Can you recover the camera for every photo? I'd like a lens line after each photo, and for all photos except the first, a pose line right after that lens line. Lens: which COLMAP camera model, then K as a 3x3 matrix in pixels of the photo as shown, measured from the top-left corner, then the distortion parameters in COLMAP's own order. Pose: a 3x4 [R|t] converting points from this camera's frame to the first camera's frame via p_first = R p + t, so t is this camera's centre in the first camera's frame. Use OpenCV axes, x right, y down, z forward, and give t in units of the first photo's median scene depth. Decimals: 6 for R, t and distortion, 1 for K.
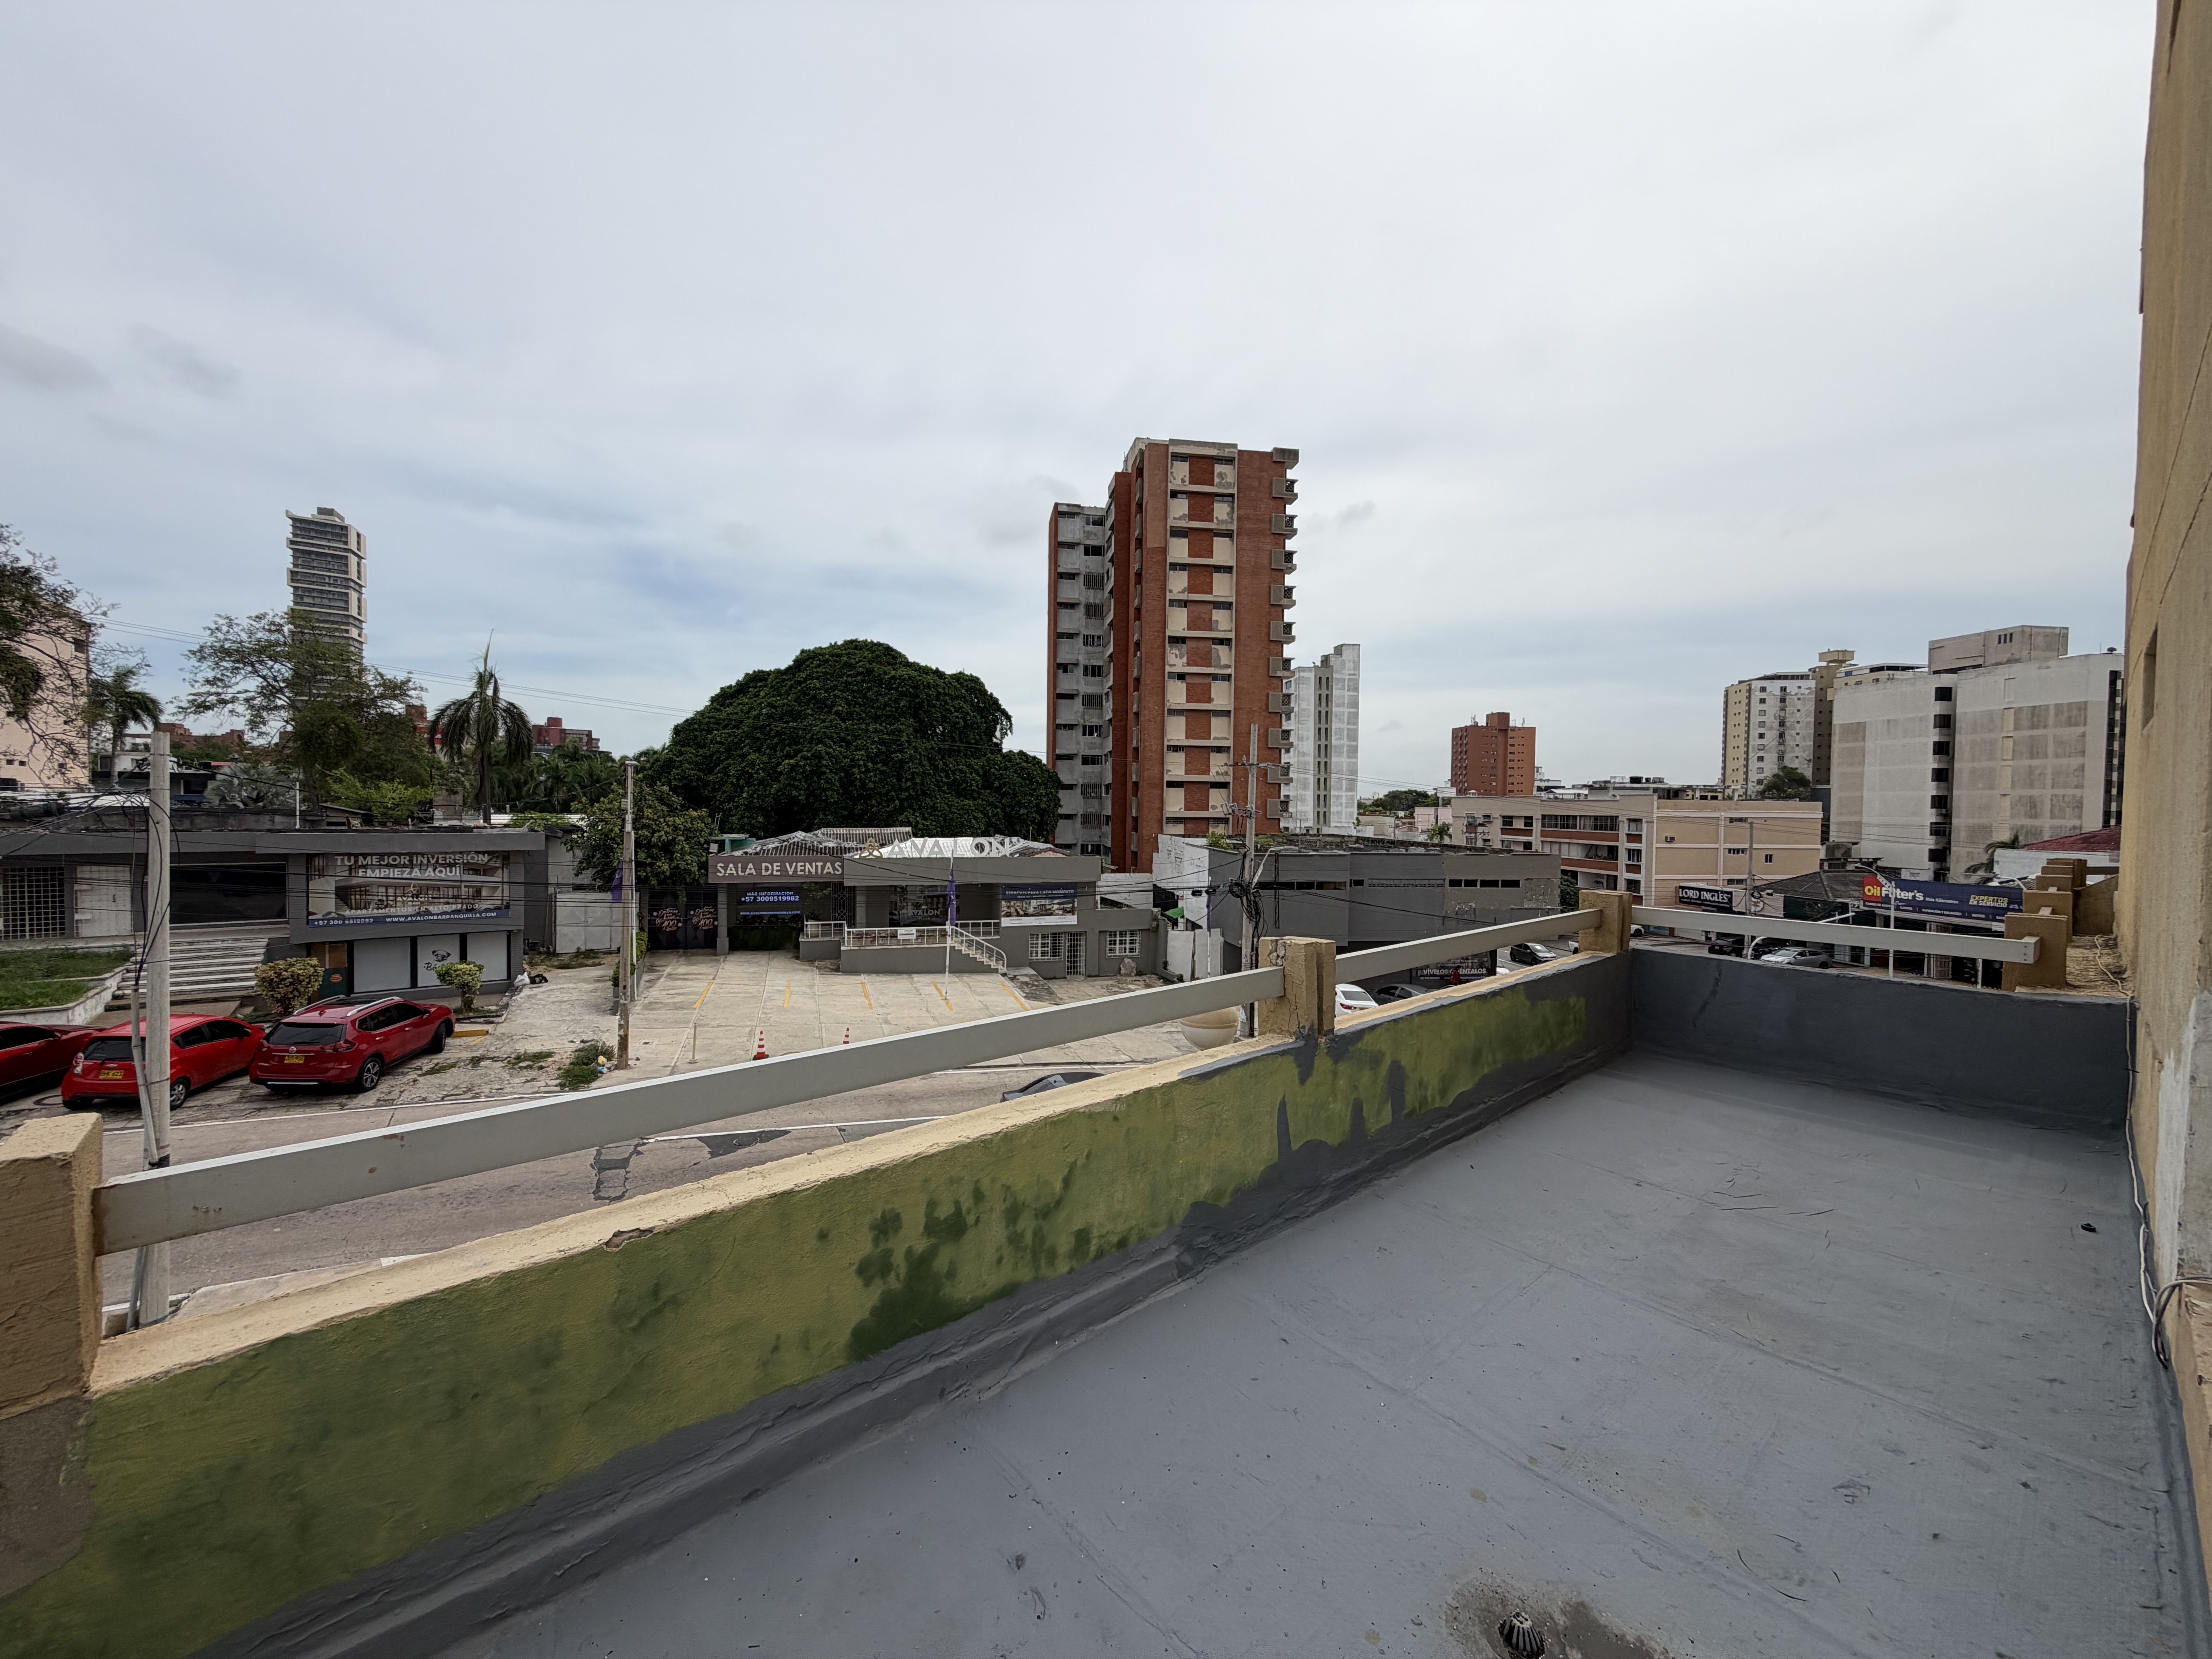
lens RADIAL K [[883.2, 0, 1100.7], [0, 883.2, 828.0], [0, 0, 1]] dist [0.000800, -0.000497]
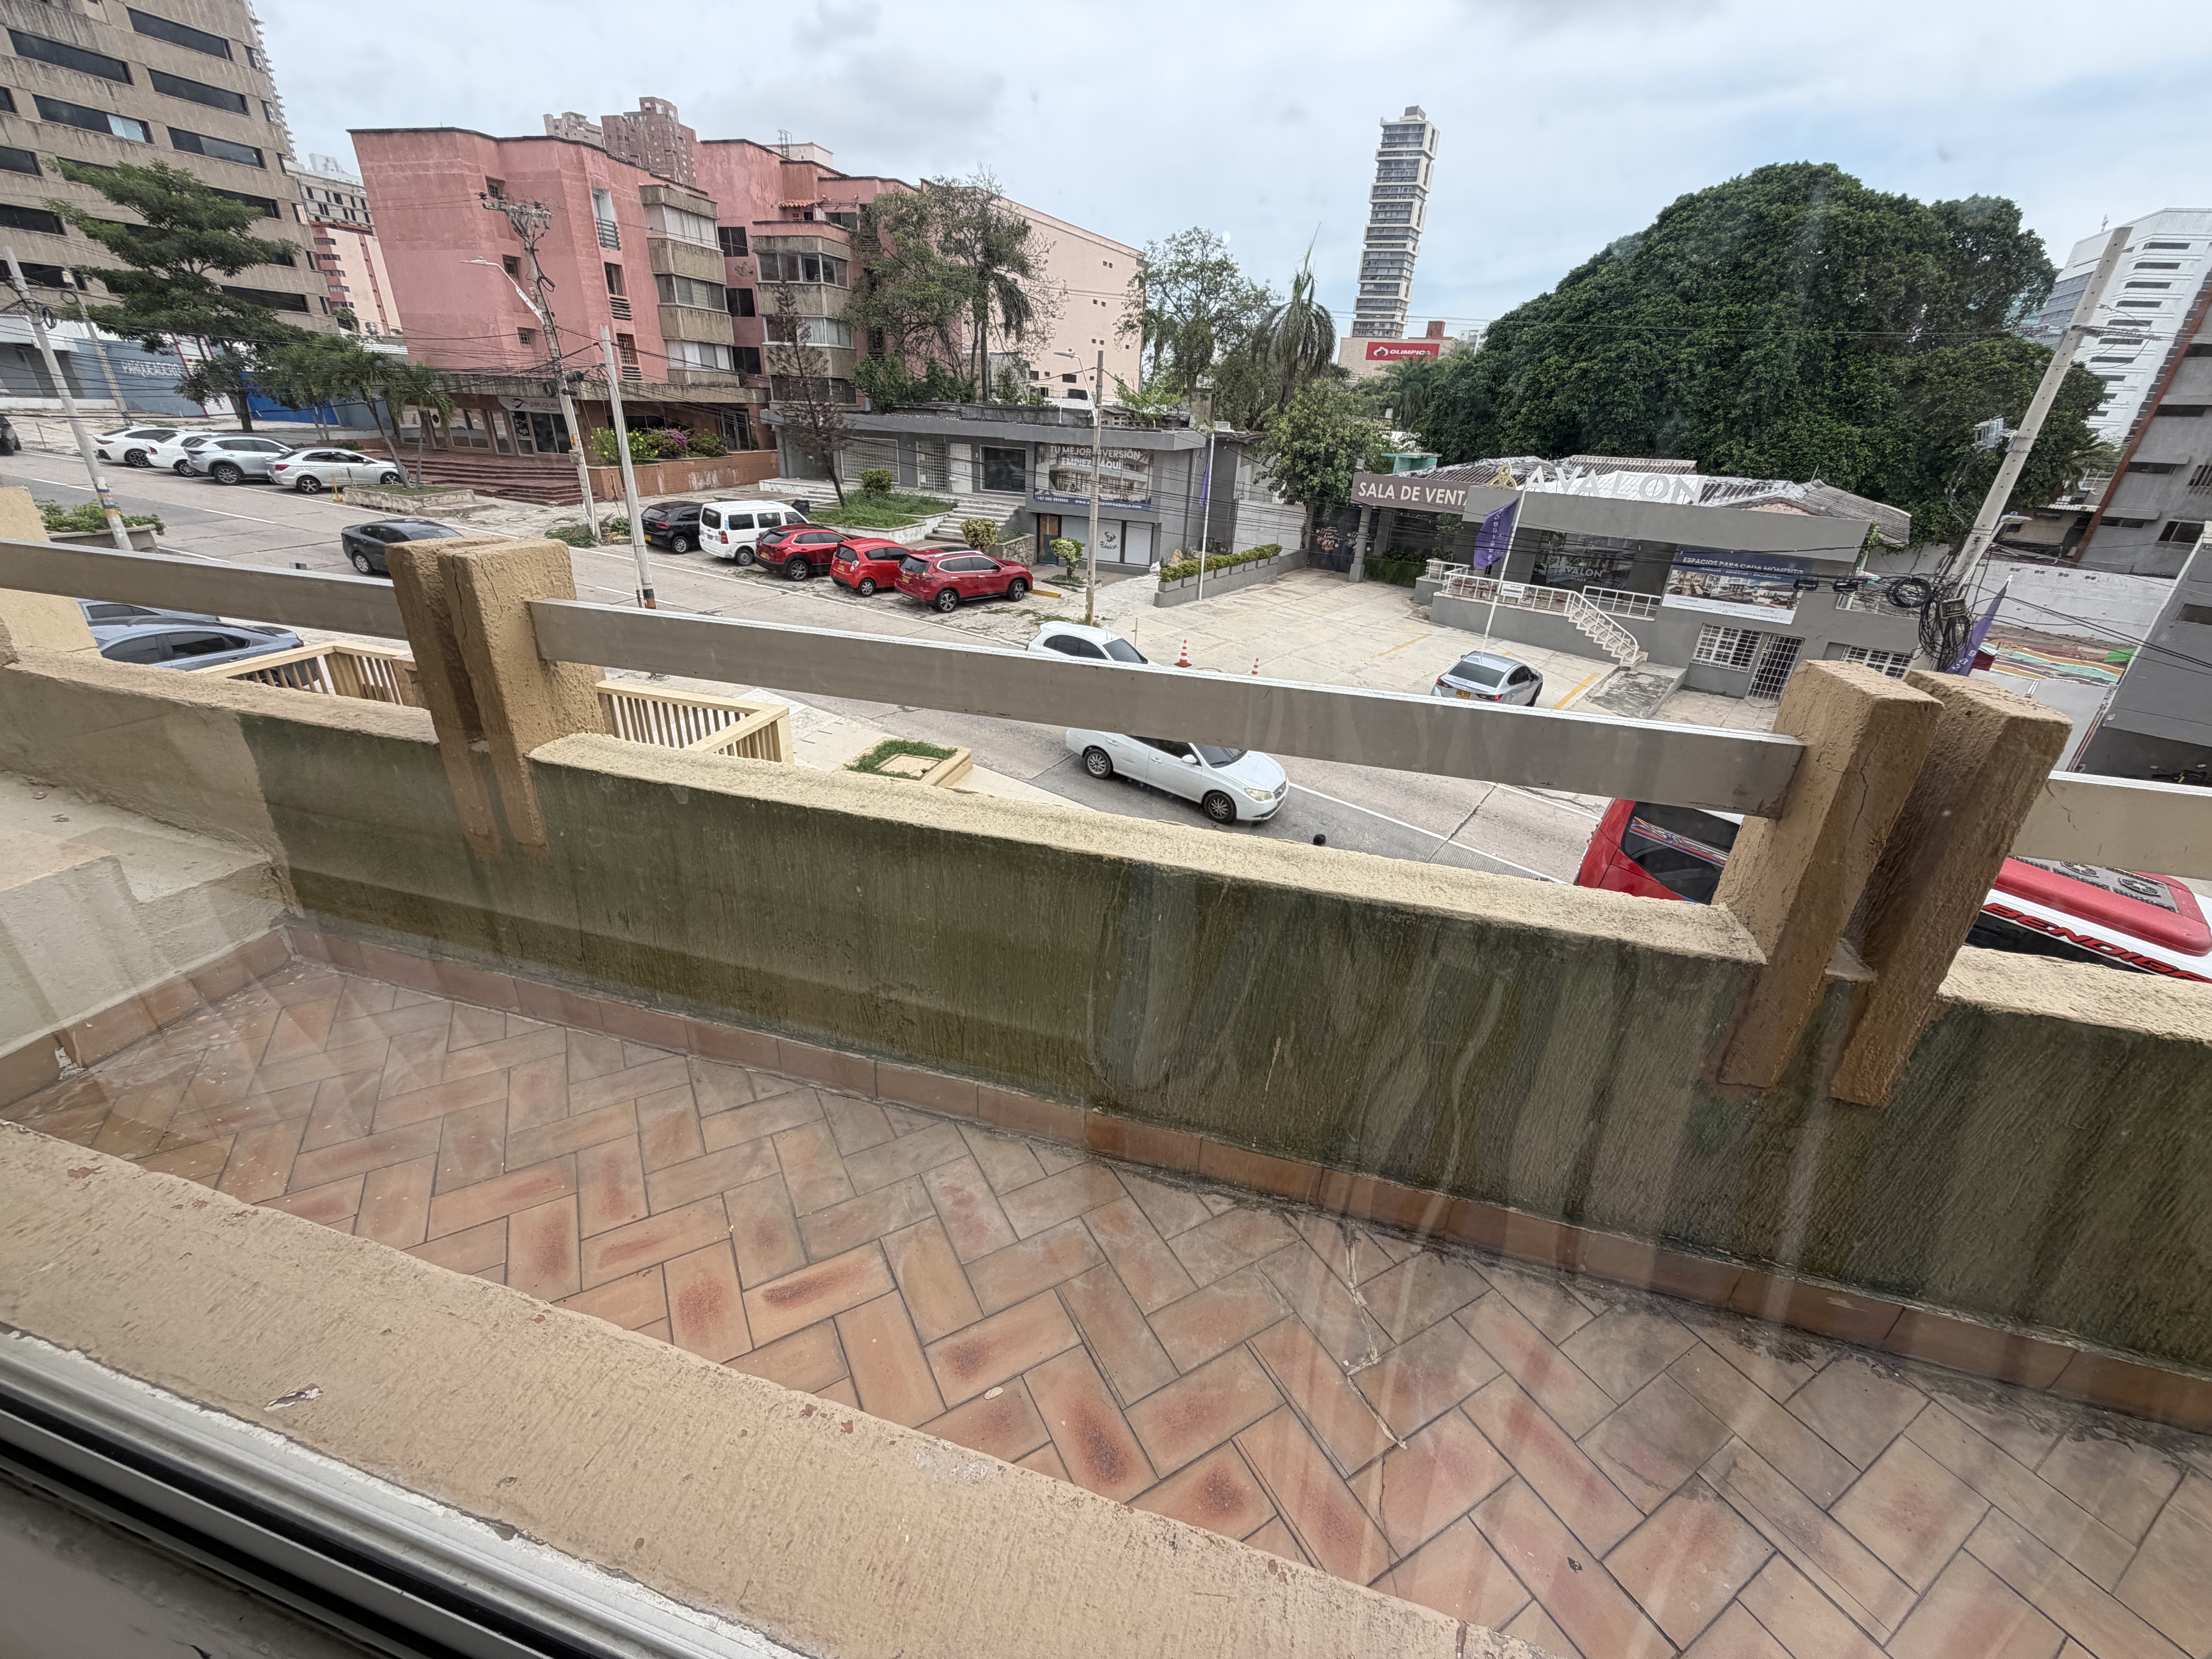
lens RADIAL K [[883.2, 0, 1100.7], [0, 883.2, 828.0], [0, 0, 1]] dist [0.000800, -0.000497]
pose [[0.538243, 0.374253, -0.755135, 0.213320], [-0.055664, 0.909825, 0.411243, 0.002862], [0.840950, -0.179314, 0.510539, 0.163021]]
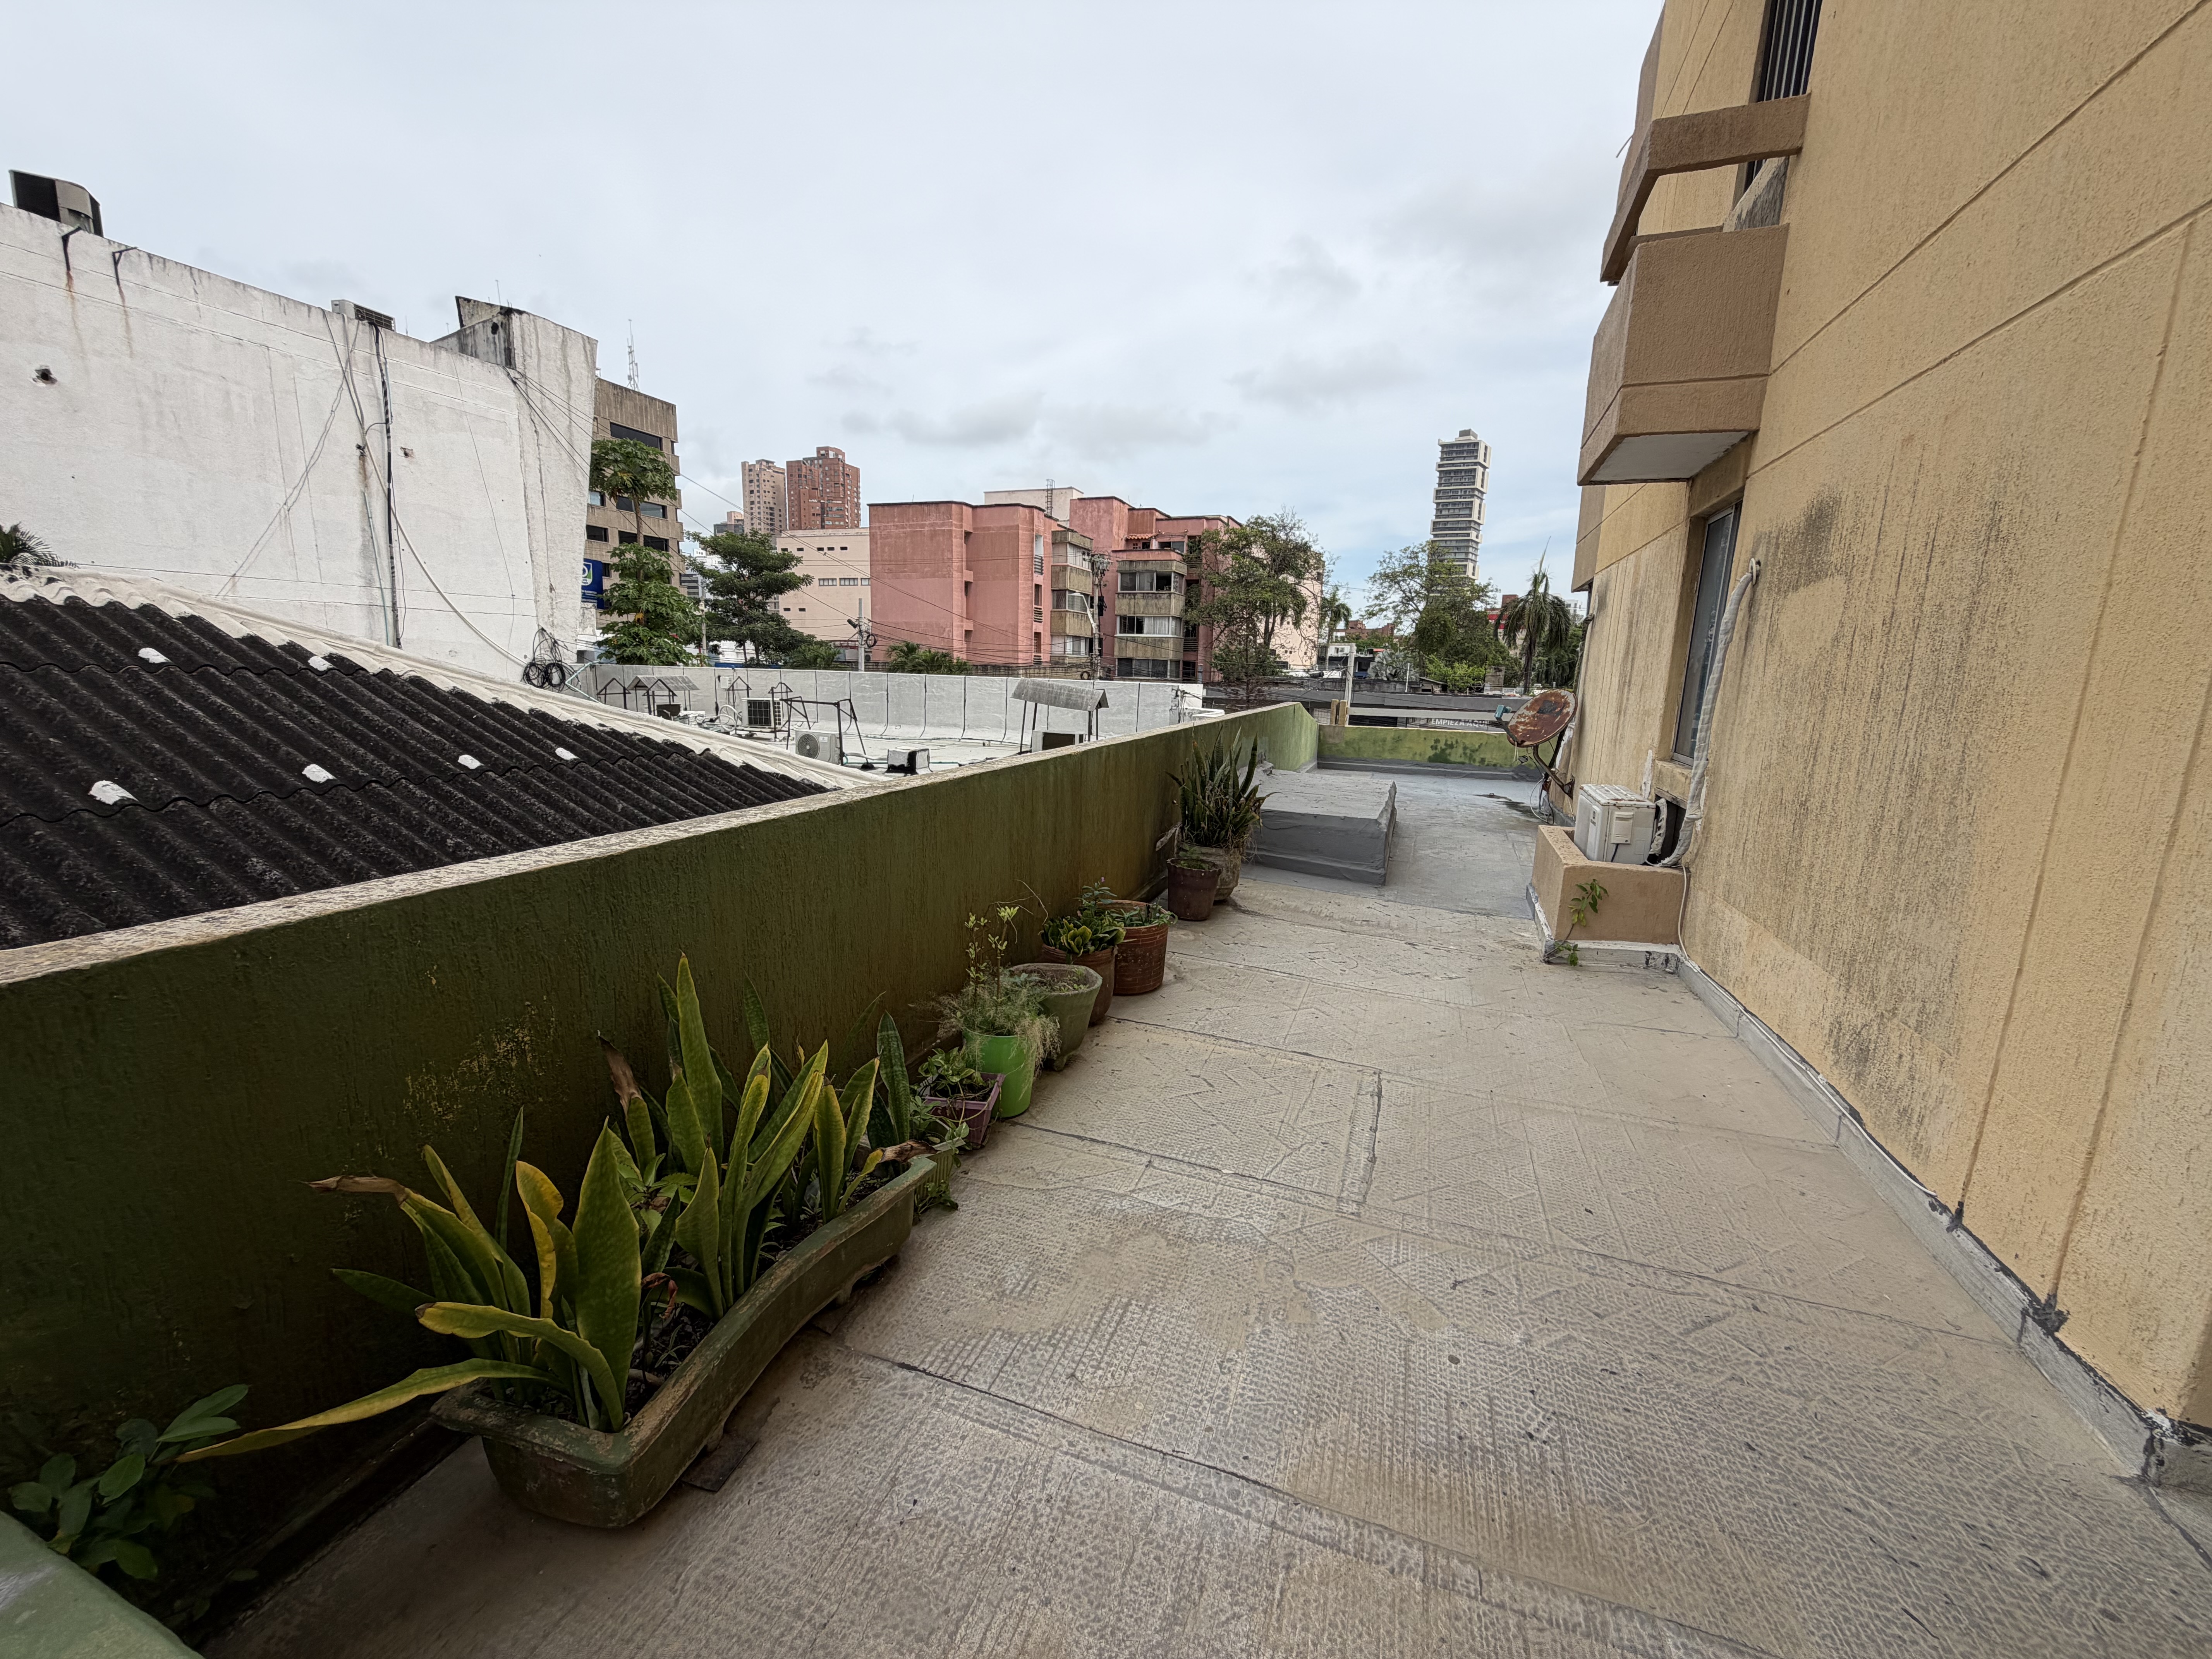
lens RADIAL K [[883.2, 0, 1100.7], [0, 883.2, 828.0], [0, 0, 1]] dist [0.000800, -0.000497]
pose [[0.468375, 0.159474, -0.869018, 0.172681], [-0.041913, 0.986479, 0.158439, 0.008181], [0.882535, -0.037786, 0.468727, -0.165546]]
